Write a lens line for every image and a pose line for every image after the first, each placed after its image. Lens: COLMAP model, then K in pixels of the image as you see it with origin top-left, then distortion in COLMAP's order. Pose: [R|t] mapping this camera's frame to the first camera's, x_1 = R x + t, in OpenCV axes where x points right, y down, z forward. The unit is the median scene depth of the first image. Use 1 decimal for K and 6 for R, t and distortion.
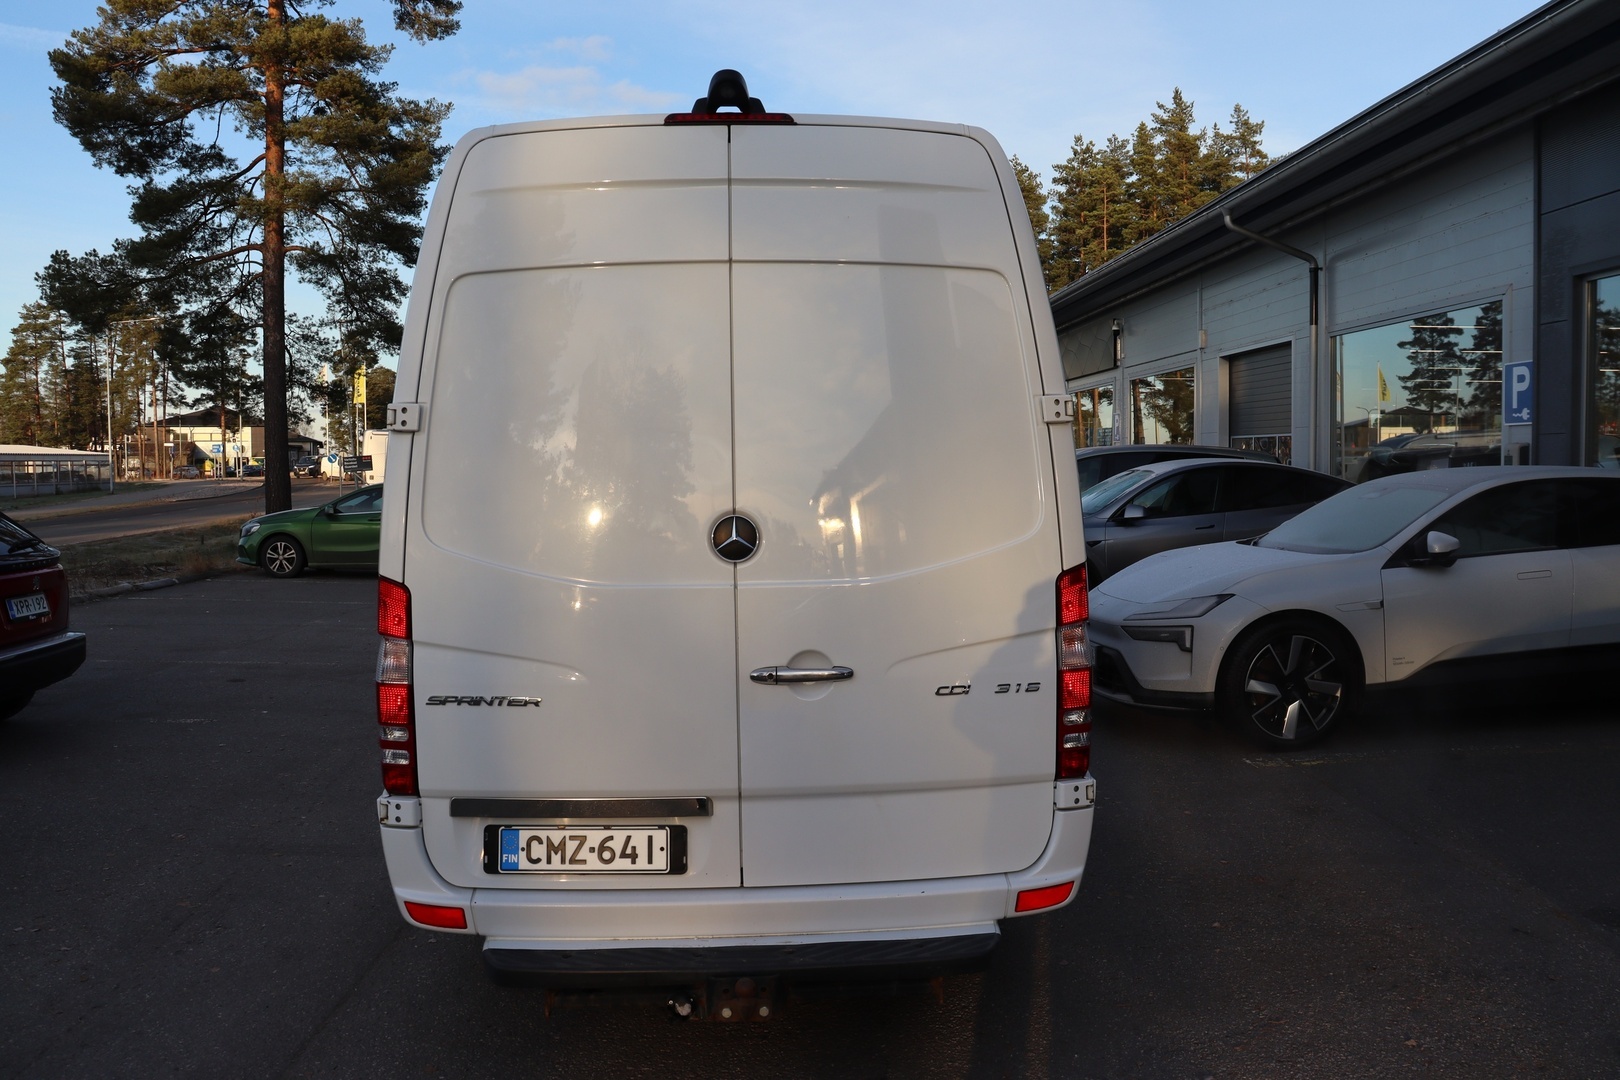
lens RADIAL K [[1369.0, 0, 809.0], [0, 1369.0, 540.6], [0, 0, 1]] dist [-0.157636, 0.133975]
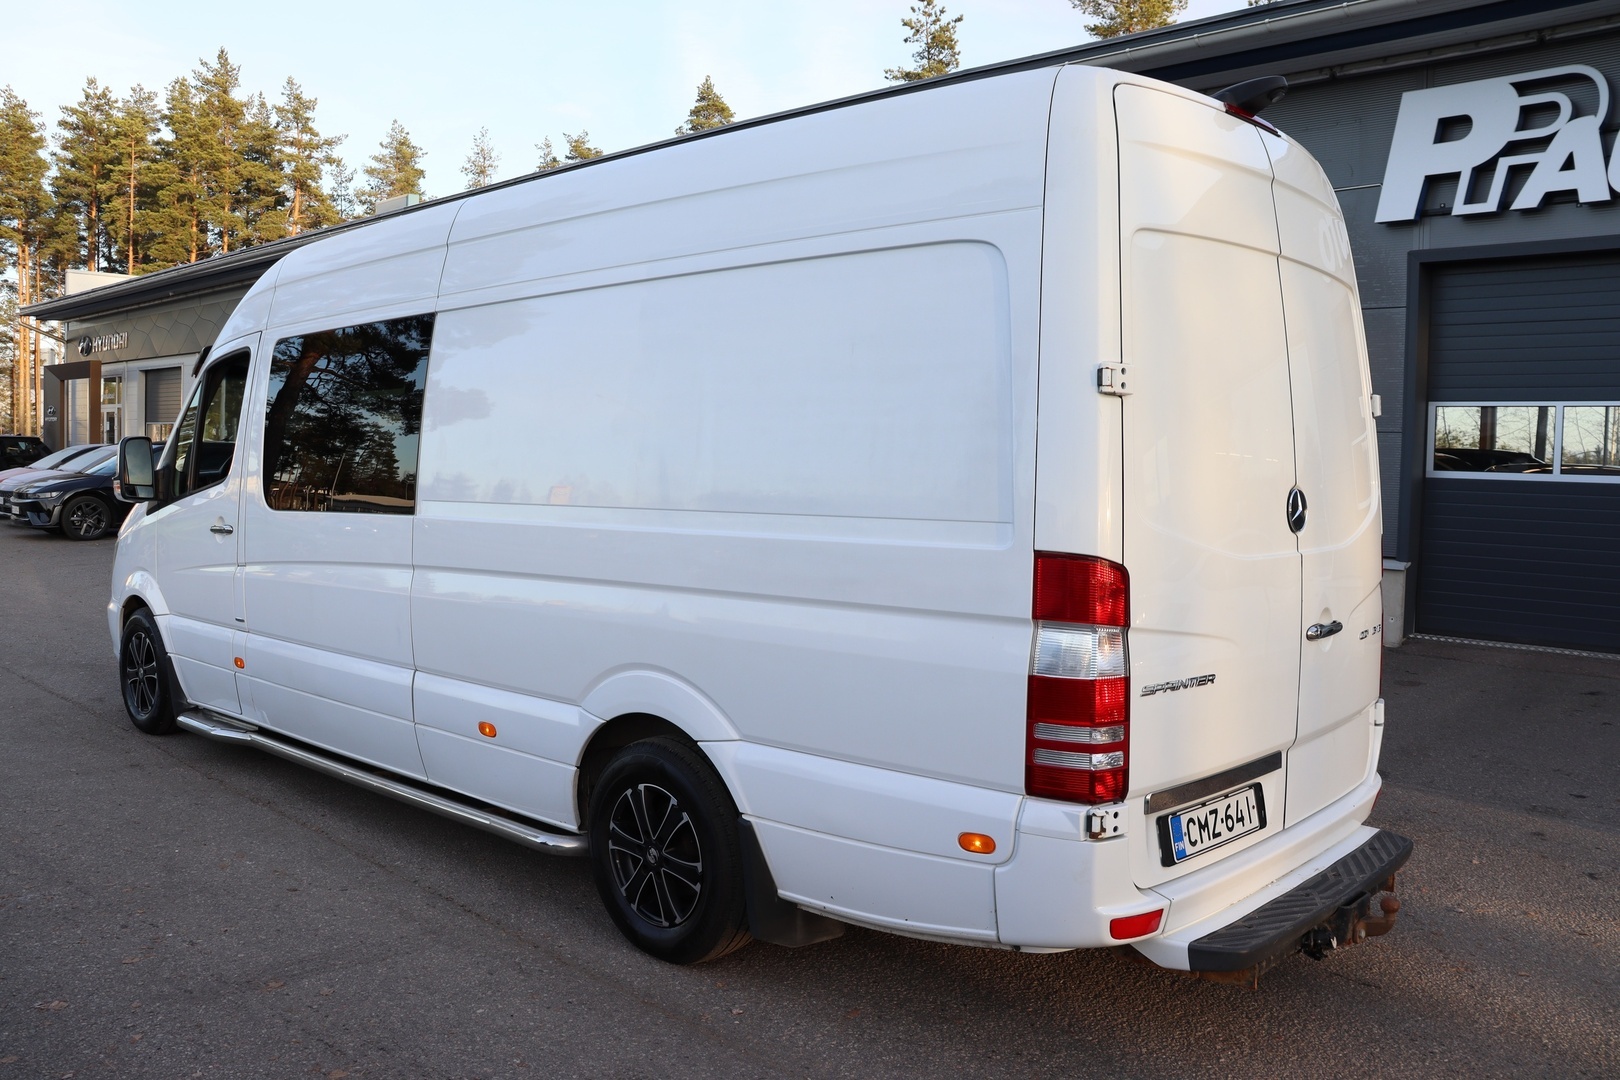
lens RADIAL K [[1369.0, 0, 811.5], [0, 1369.0, 542.6], [0, 0, 1]] dist [-0.157636, 0.133975]
pose [[0.703967, -0.026092, 0.709753, -0.104653], [0.016957, 0.999658, 0.019931, -0.000465], [-0.710030, -0.001996, 0.704168, 0.049301]]
